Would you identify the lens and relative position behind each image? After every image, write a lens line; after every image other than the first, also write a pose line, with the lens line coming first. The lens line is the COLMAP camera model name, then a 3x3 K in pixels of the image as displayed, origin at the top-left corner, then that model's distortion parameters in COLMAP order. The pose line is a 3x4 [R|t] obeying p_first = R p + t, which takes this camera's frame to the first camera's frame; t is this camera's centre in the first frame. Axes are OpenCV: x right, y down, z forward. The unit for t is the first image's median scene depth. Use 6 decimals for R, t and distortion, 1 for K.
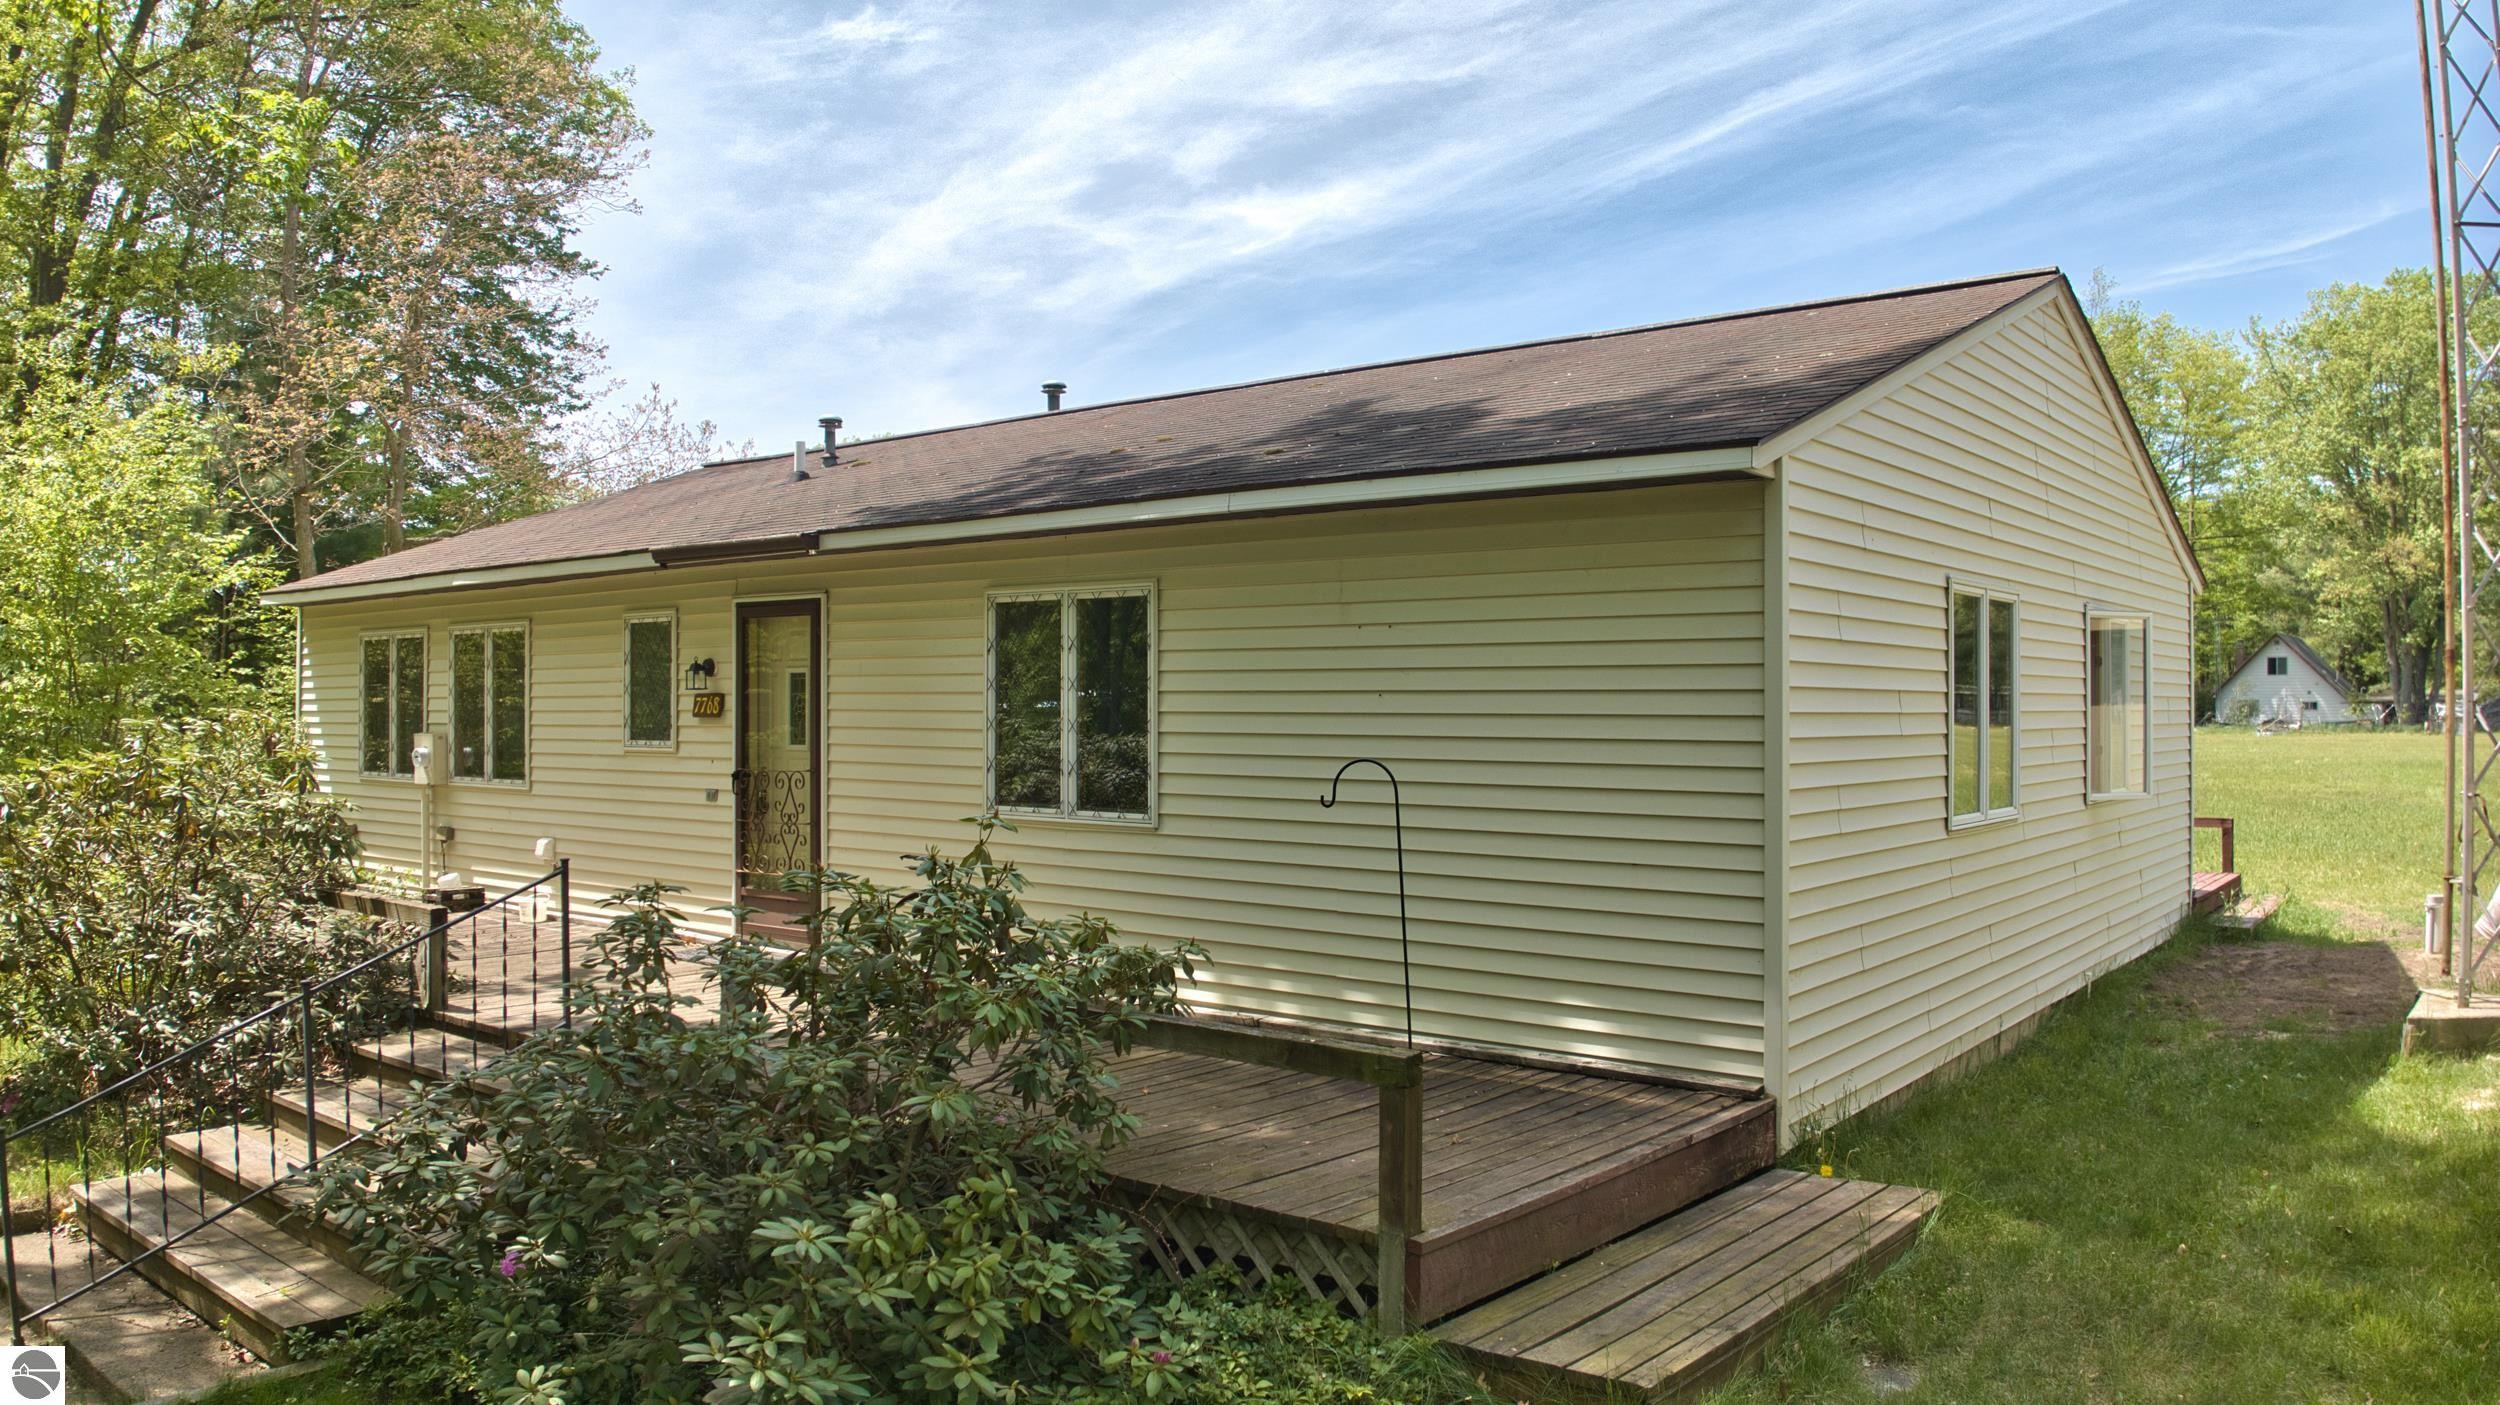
lens RADIAL K [[1755.9, 0, 1227.2], [0, 1755.9, 713.9], [0, 0, 1]] dist [-0.101934, -0.019130]
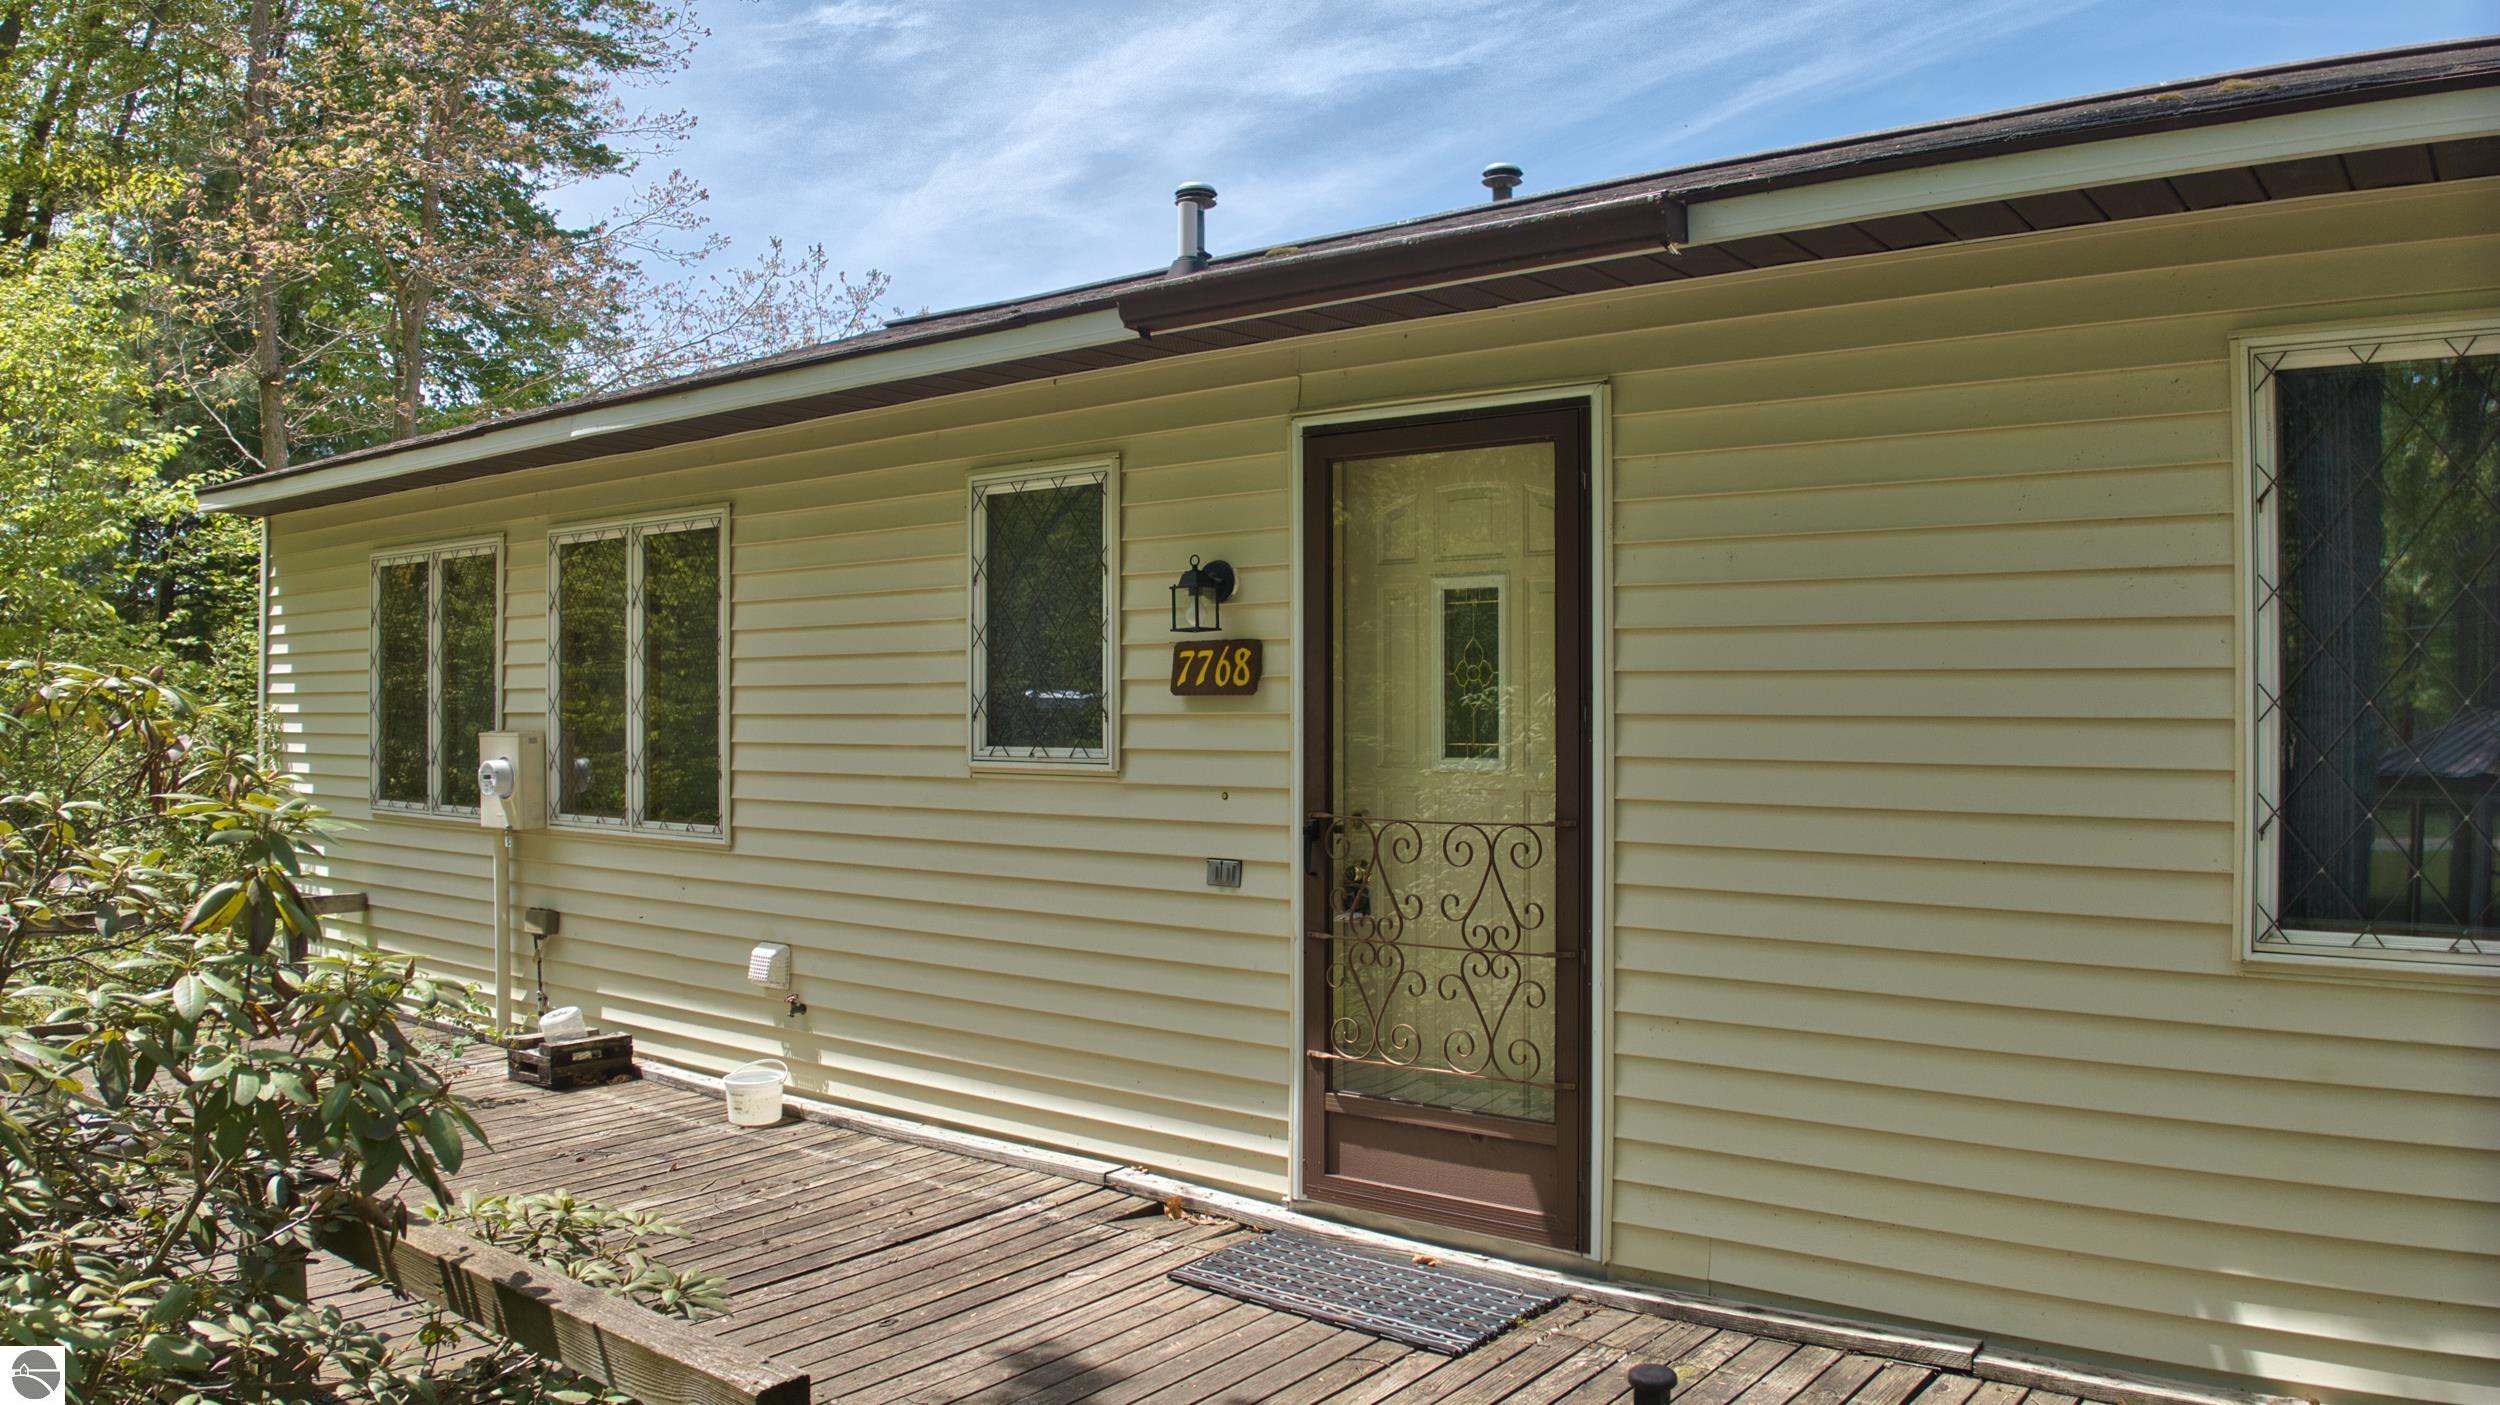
lens RADIAL K [[1755.9, 0, 1228.0], [0, 1755.9, 703.9], [0, 0, 1]] dist [-0.101934, -0.019130]
pose [[0.999915, -0.000881, 0.013001, -0.218202], [0.000928, 0.999993, -0.003612, 0.004238], [-0.012998, 0.003624, 0.999909, 0.405251]]
